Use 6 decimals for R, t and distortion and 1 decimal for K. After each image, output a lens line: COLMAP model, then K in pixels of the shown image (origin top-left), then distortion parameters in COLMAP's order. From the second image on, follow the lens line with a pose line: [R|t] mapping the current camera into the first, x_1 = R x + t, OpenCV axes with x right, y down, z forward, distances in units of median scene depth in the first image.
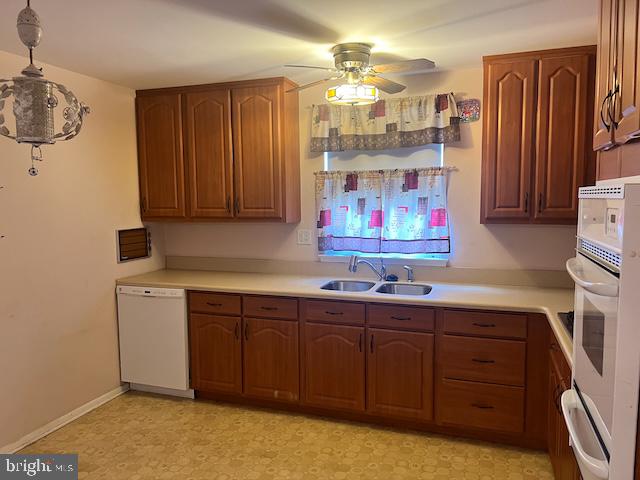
lens RADIAL K [[482.4, 0, 321.5], [0, 482.4, 242.6], [0, 0, 1]] dist [0.052146, -0.057620]
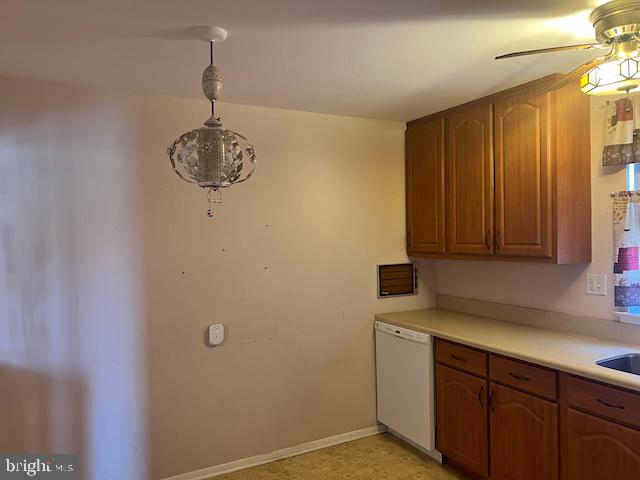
lens RADIAL K [[482.4, 0, 316.1], [0, 482.4, 243.0], [0, 0, 1]] dist [0.052146, -0.057620]
pose [[0.731466, 0.008713, -0.681822, 0.162890], [-0.050208, 0.997892, -0.041111, -0.023525], [0.680027, 0.064304, 0.730362, 0.192012]]
